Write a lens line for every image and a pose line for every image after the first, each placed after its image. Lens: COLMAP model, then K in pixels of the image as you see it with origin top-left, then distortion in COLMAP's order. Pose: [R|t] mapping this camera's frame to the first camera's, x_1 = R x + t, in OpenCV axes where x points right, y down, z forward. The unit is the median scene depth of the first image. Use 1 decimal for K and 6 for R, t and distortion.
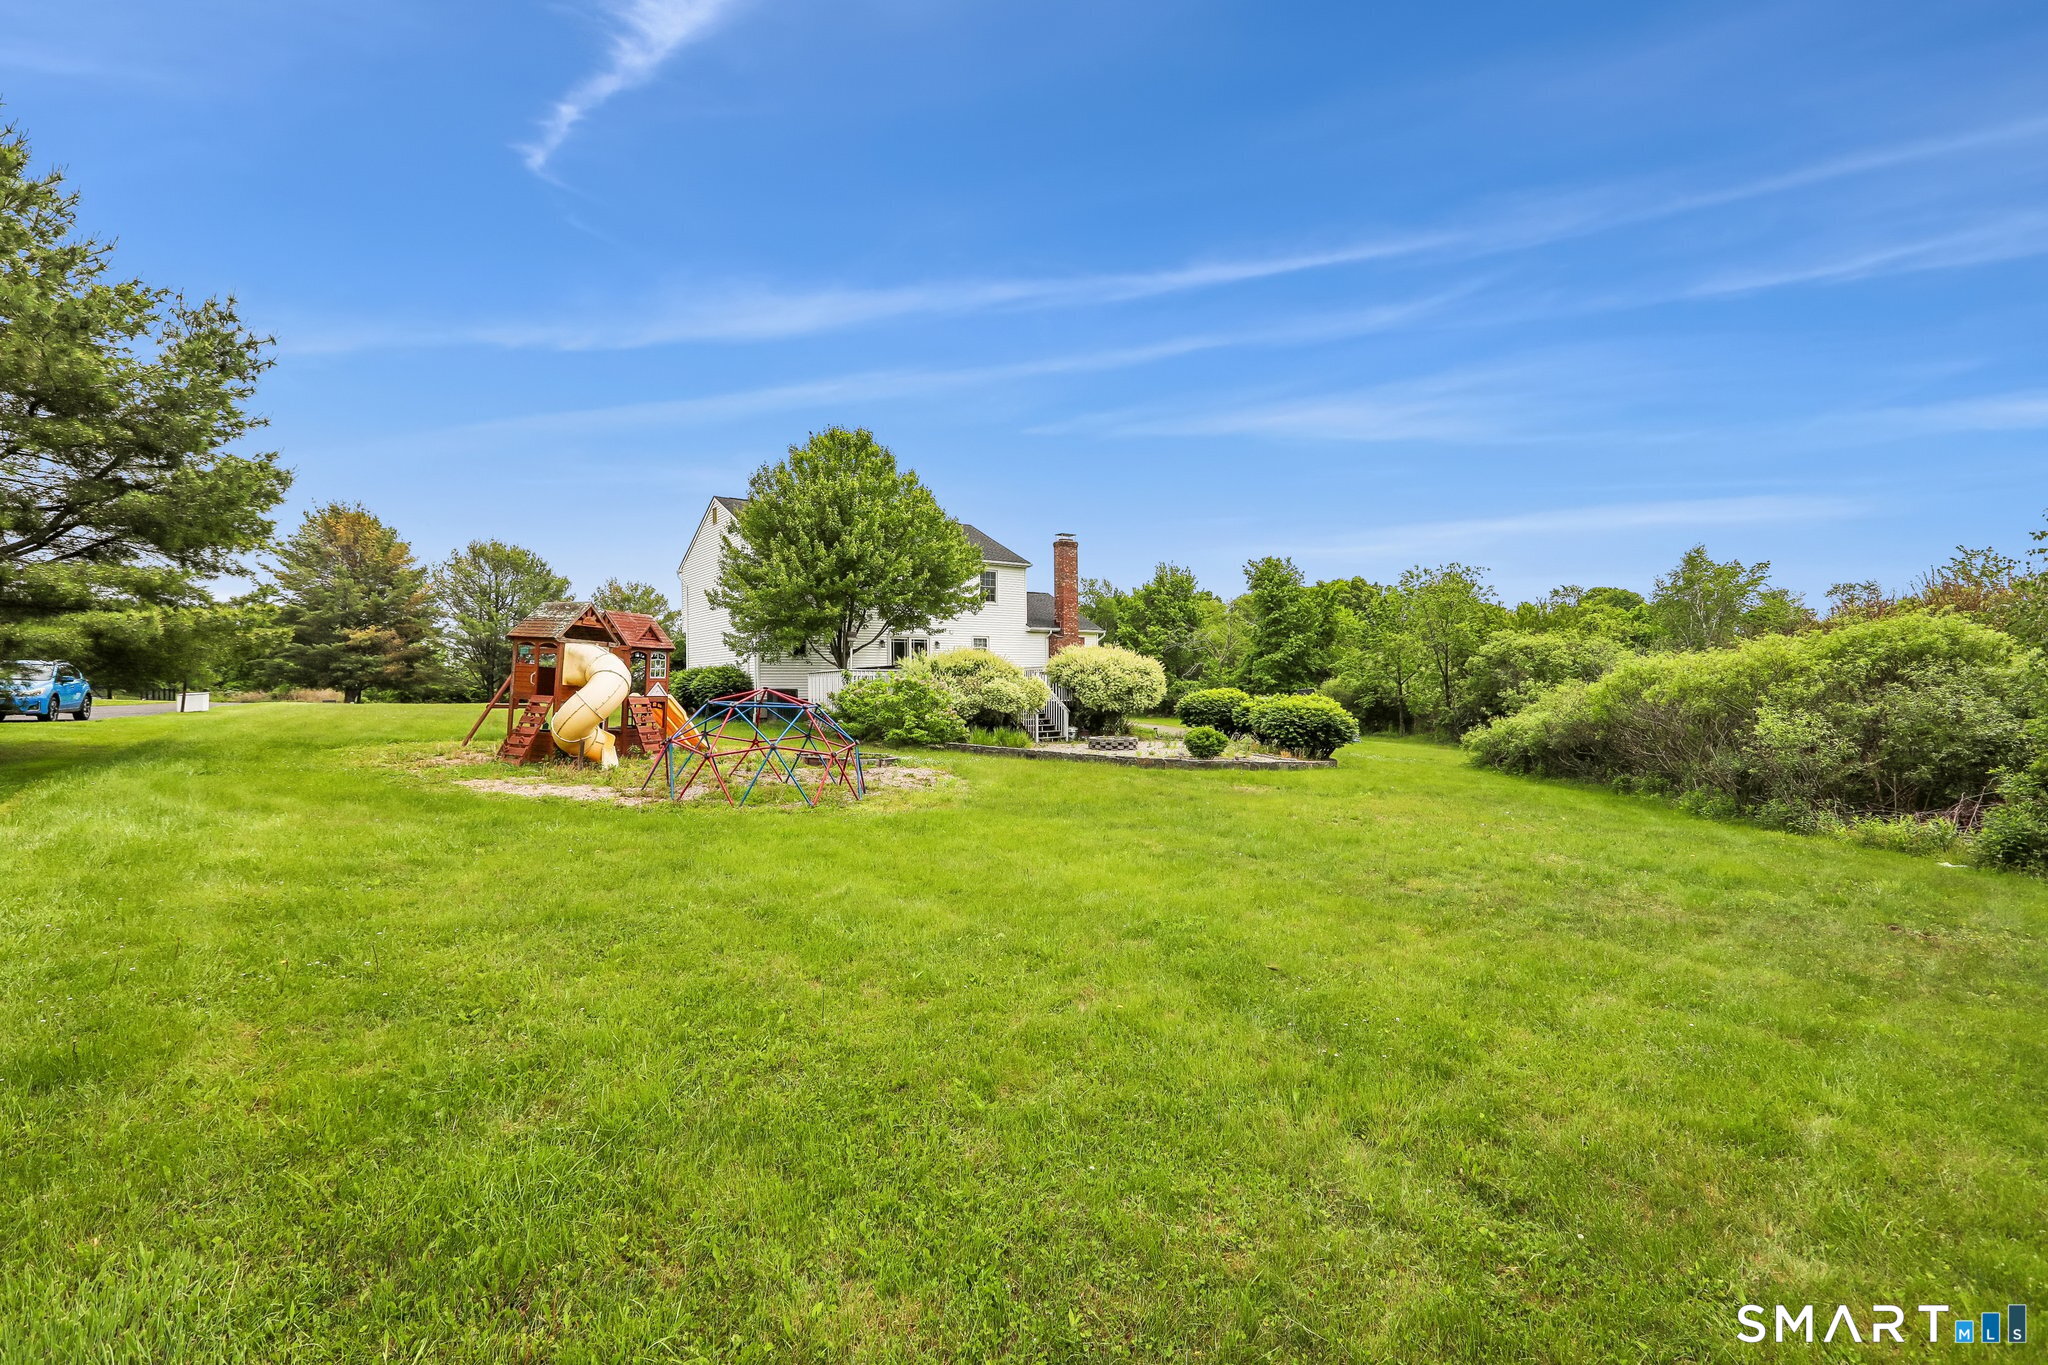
lens RADIAL K [[929.6, 0, 1024.4], [0, 929.6, 683.9], [0, 0, 1]] dist [-0.001330, -0.000907]
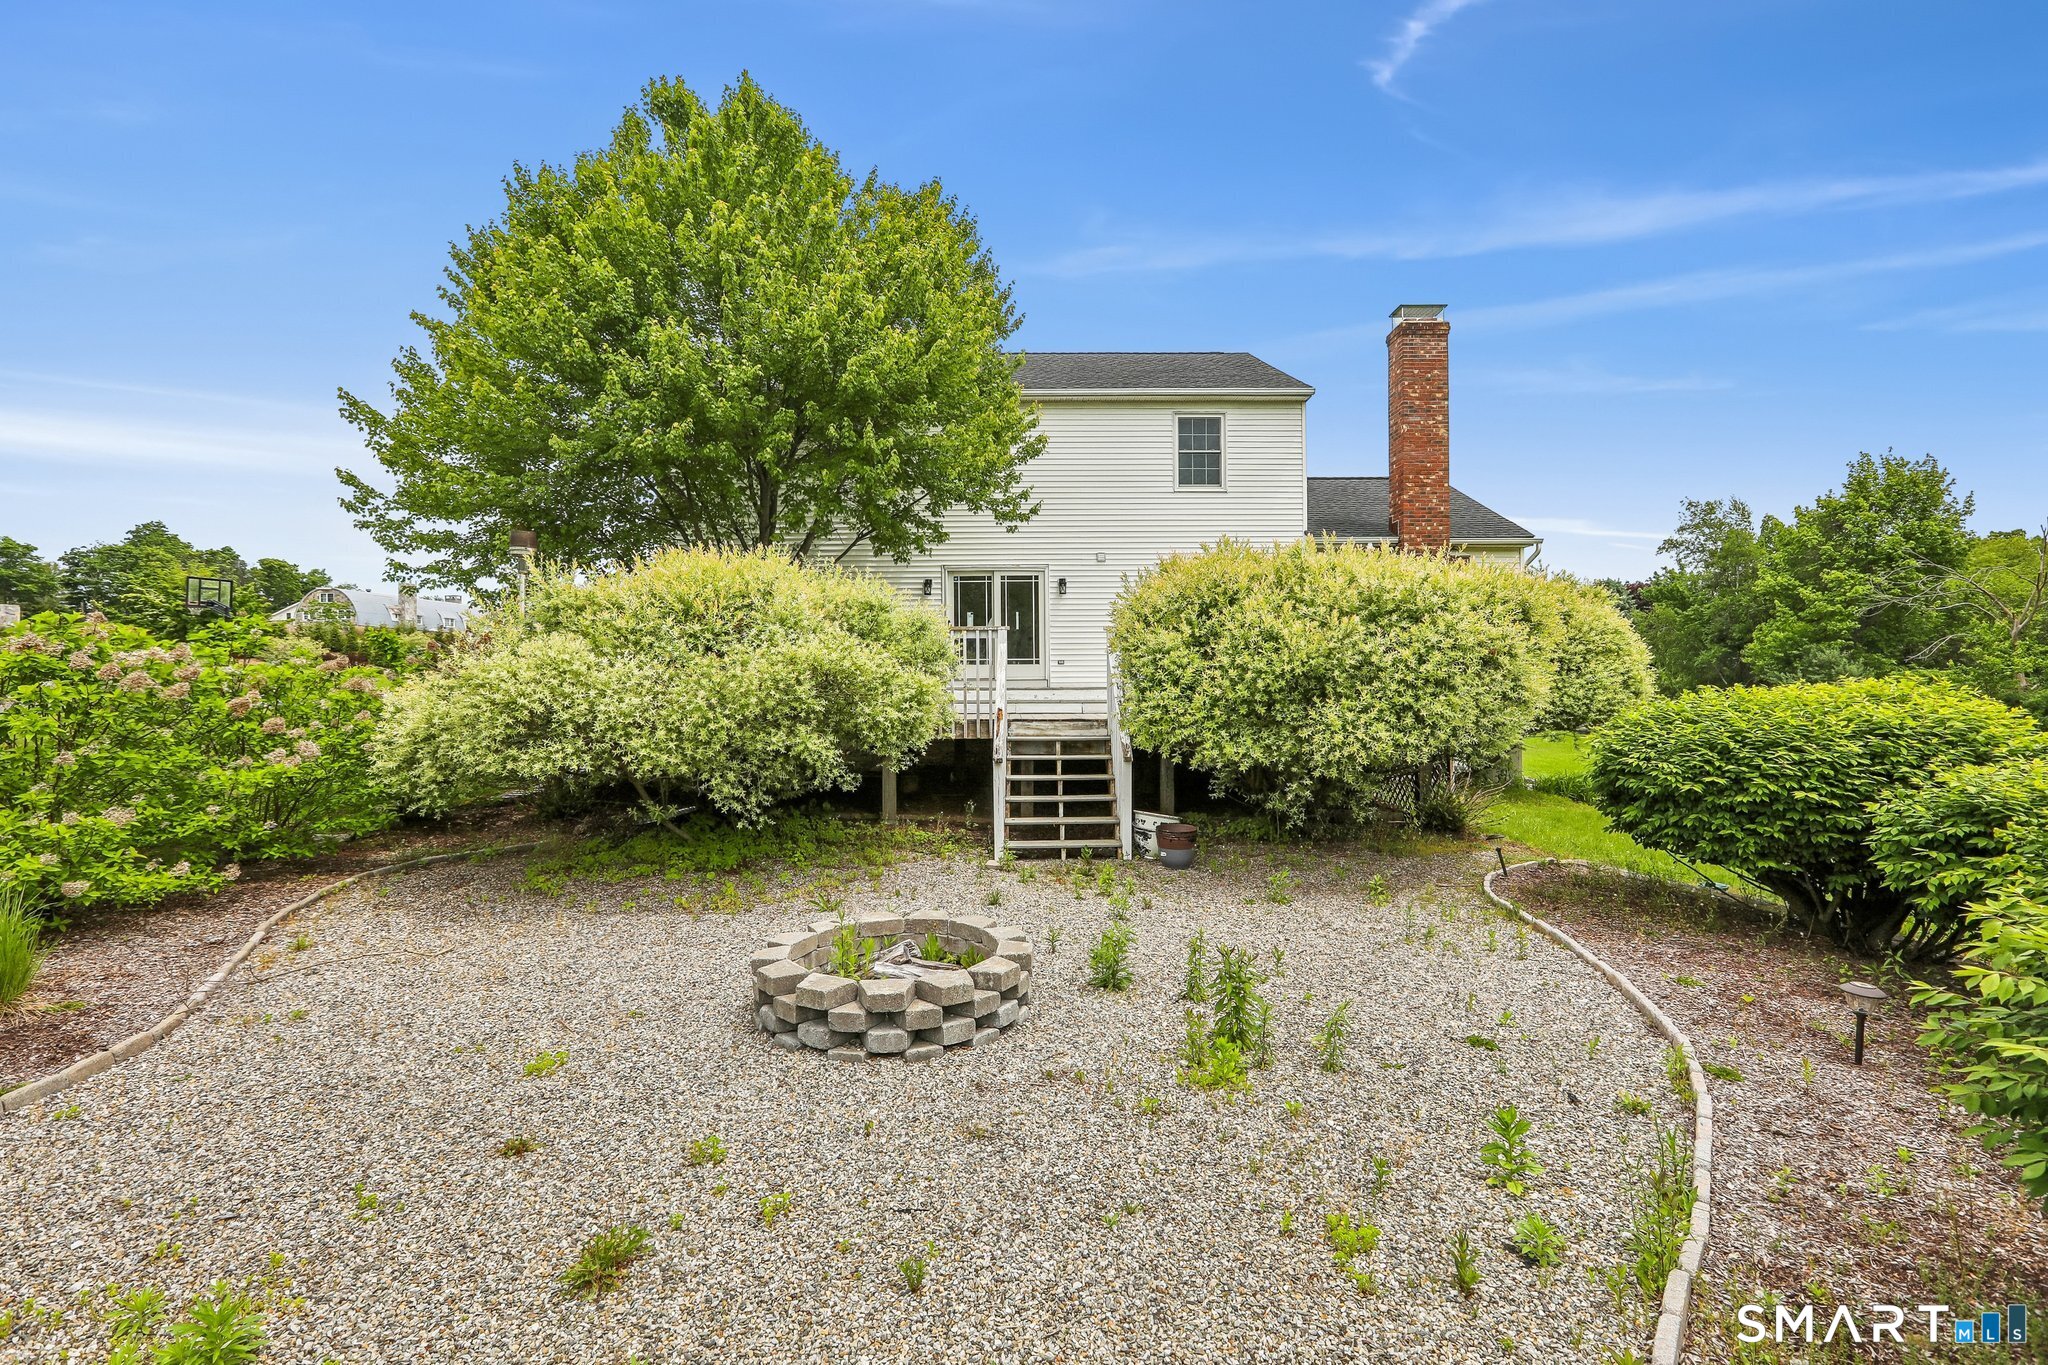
lens RADIAL K [[929.6, 0, 1023.3], [0, 929.6, 685.1], [0, 0, 1]] dist [-0.001330, -0.000907]
pose [[0.808007, -0.002815, -0.589166, 0.073427], [0.003453, 0.999994, -0.000042, 0.002637], [0.589163, -0.002001, 0.808012, 0.286608]]
